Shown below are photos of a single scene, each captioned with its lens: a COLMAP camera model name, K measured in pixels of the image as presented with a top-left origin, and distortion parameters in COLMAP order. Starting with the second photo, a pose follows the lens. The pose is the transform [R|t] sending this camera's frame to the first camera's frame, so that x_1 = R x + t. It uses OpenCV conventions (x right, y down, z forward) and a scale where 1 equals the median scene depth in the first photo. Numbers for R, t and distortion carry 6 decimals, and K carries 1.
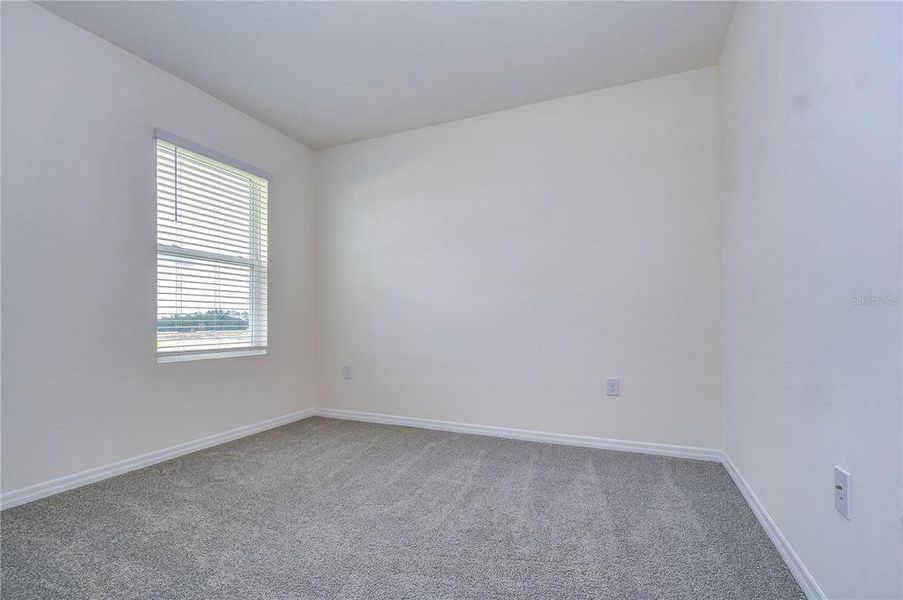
lens RADIAL K [[406.0, 0, 446.5], [0, 406.0, 317.7], [0, 0, 1]] dist [0.001032, -0.012091]
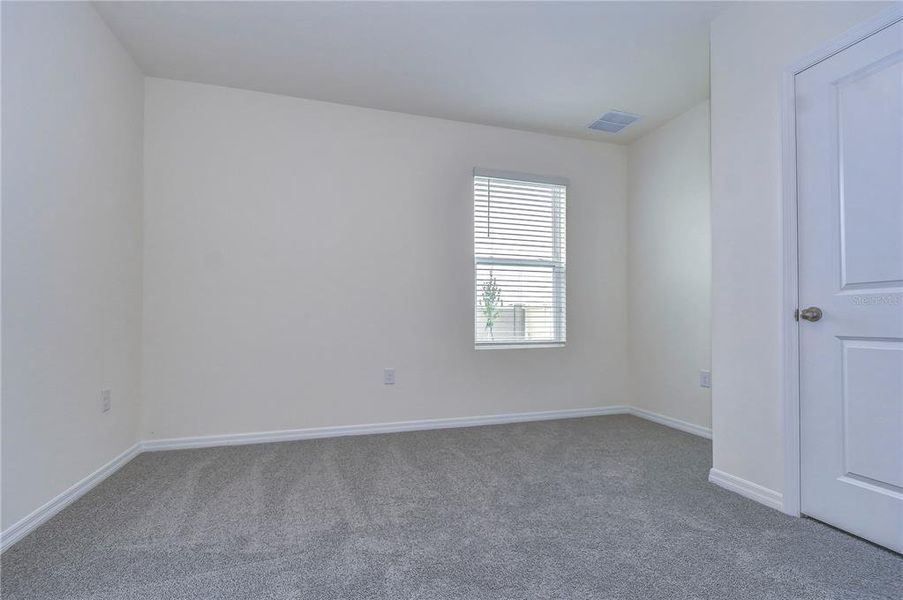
lens RADIAL K [[406.0, 0, 446.5], [0, 406.0, 317.7], [0, 0, 1]] dist [0.001032, -0.012091]
pose [[0.699428, -0.000287, -0.714703, 0.110462], [0.005706, 0.999970, 0.005182, 0.000115], [0.714681, -0.007702, 0.699409, 0.026418]]
